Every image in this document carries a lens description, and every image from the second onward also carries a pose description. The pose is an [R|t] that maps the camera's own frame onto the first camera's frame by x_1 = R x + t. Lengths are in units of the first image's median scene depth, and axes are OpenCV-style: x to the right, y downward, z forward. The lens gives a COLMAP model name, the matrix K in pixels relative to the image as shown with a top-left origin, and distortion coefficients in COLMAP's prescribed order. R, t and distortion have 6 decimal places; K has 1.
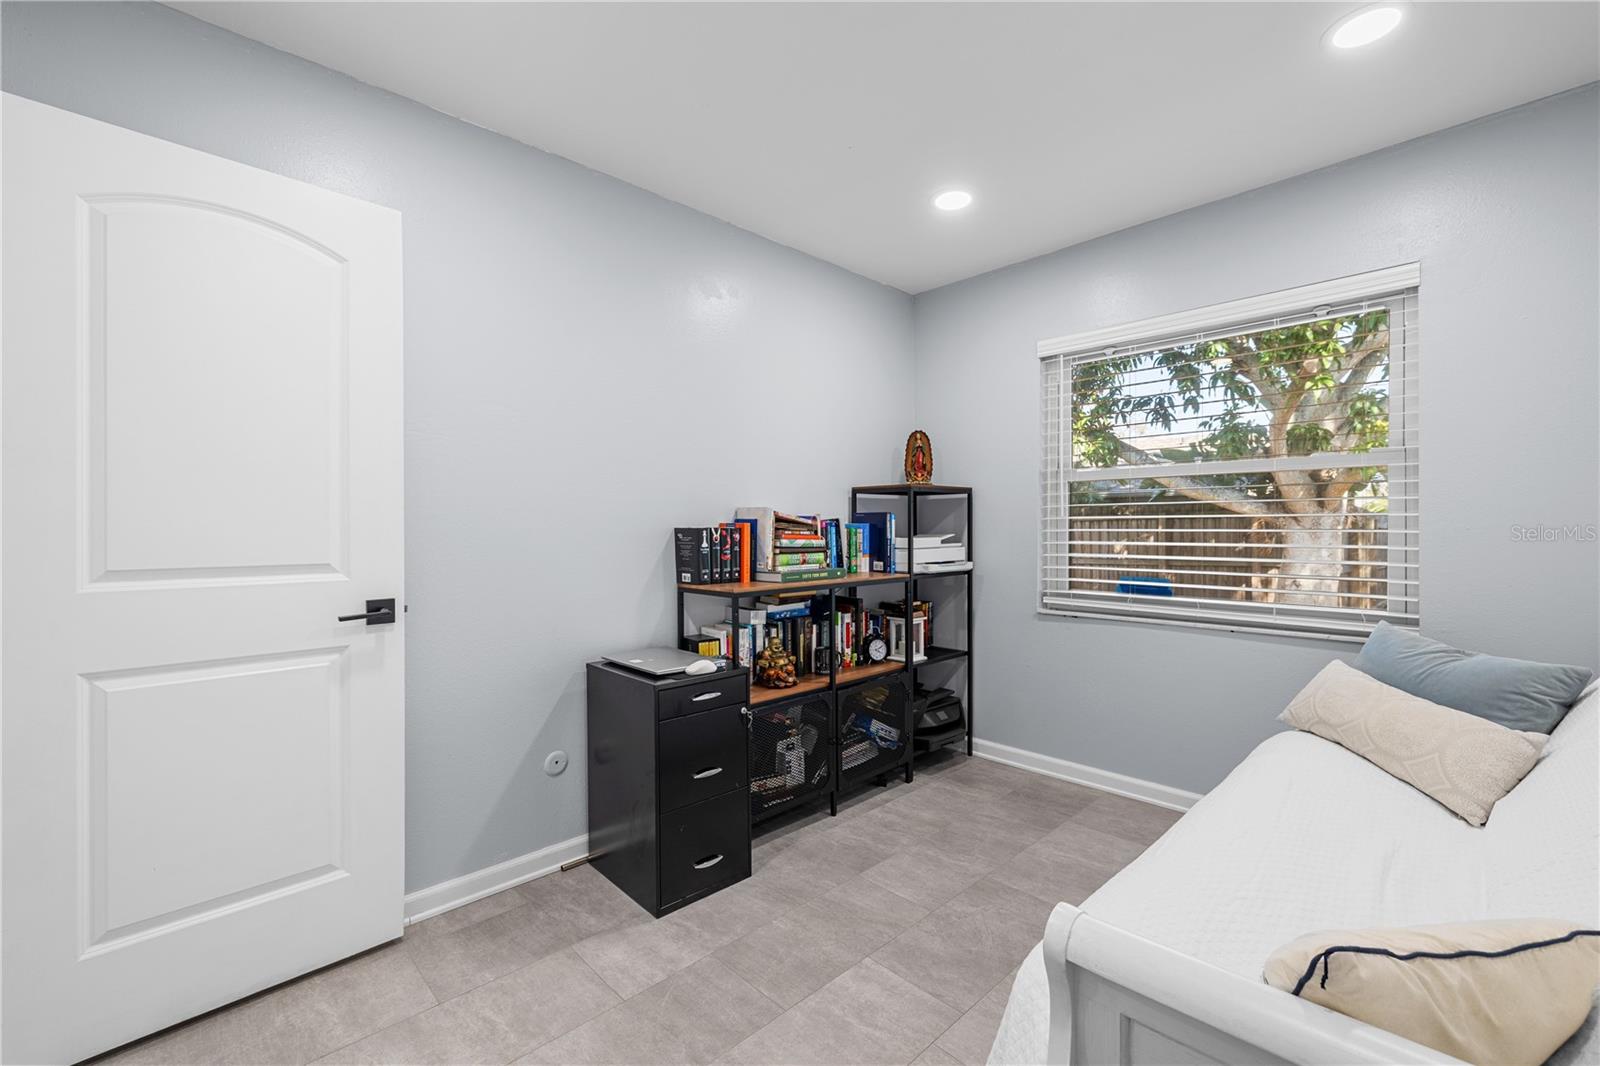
lens RADIAL K [[671.8, 0, 799.6], [0, 671.8, 530.5], [0, 0, 1]] dist [0.001844, 0.000618]
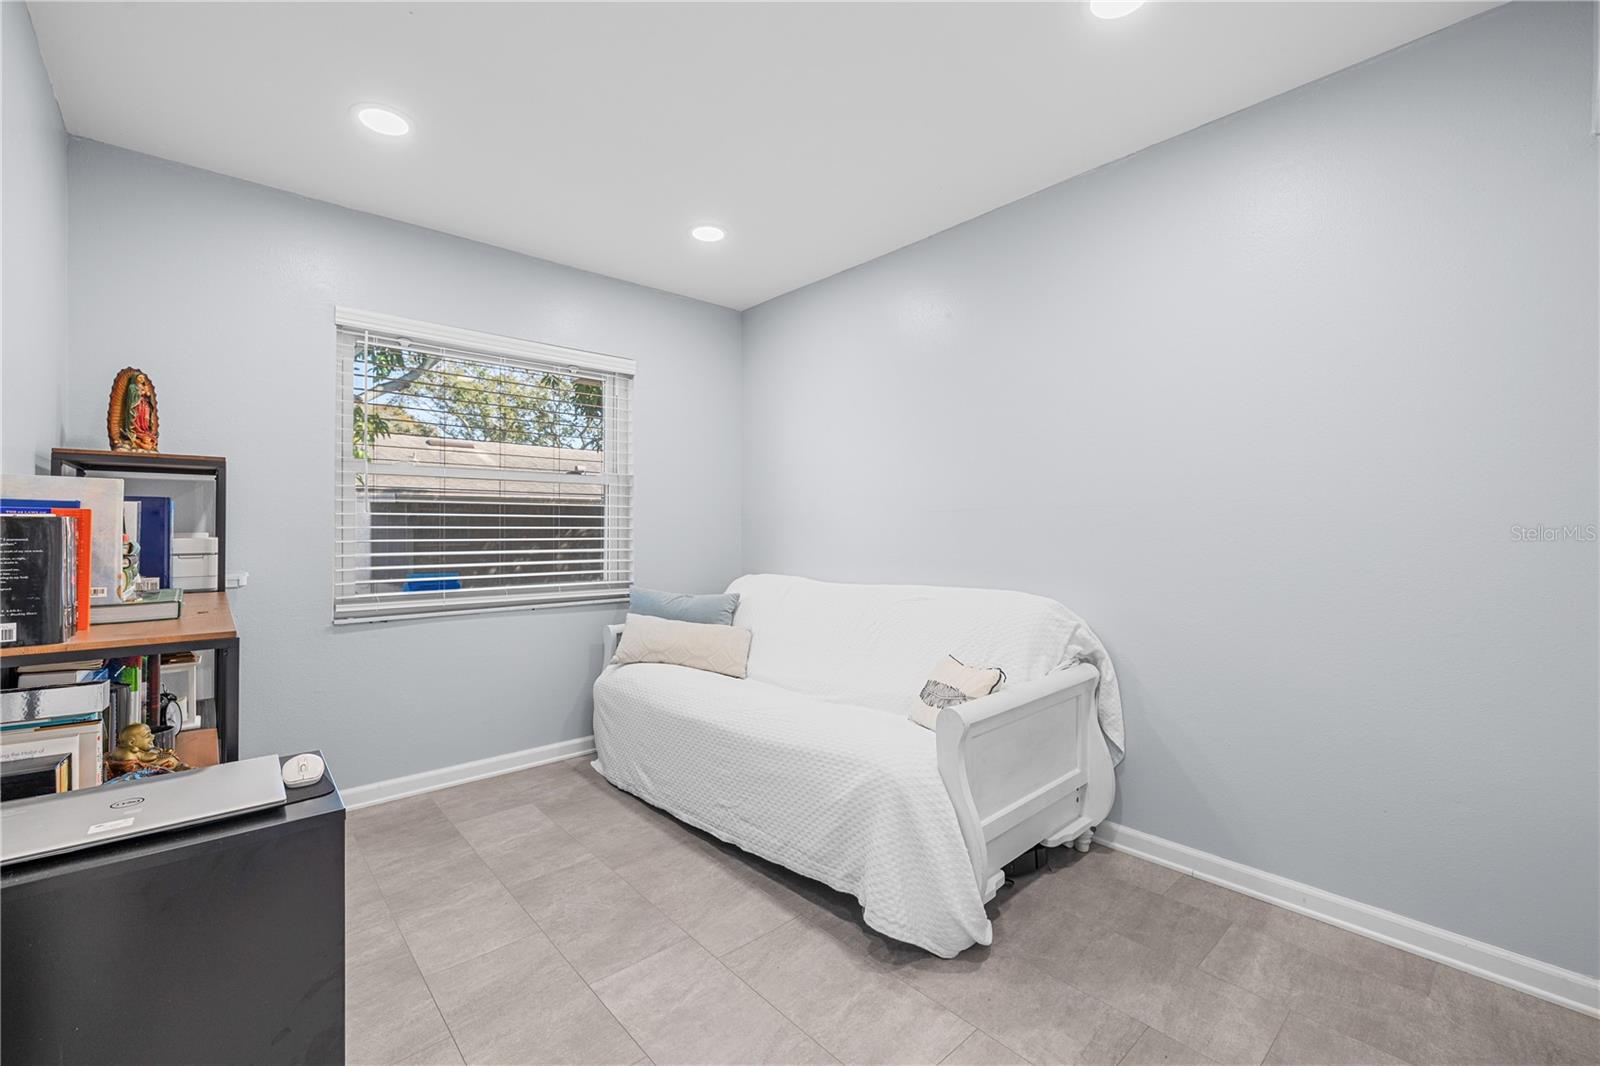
lens RADIAL K [[659.2, 0, 801.0], [0, 659.2, 529.8], [0, 0, 1]] dist [0.001206, 0.000008]
pose [[0.041521, 0.000681, 0.999137, -0.551765], [0.002142, 0.999997, -0.000770, 0.006154], [-0.999135, 0.002172, 0.041519, 0.465473]]
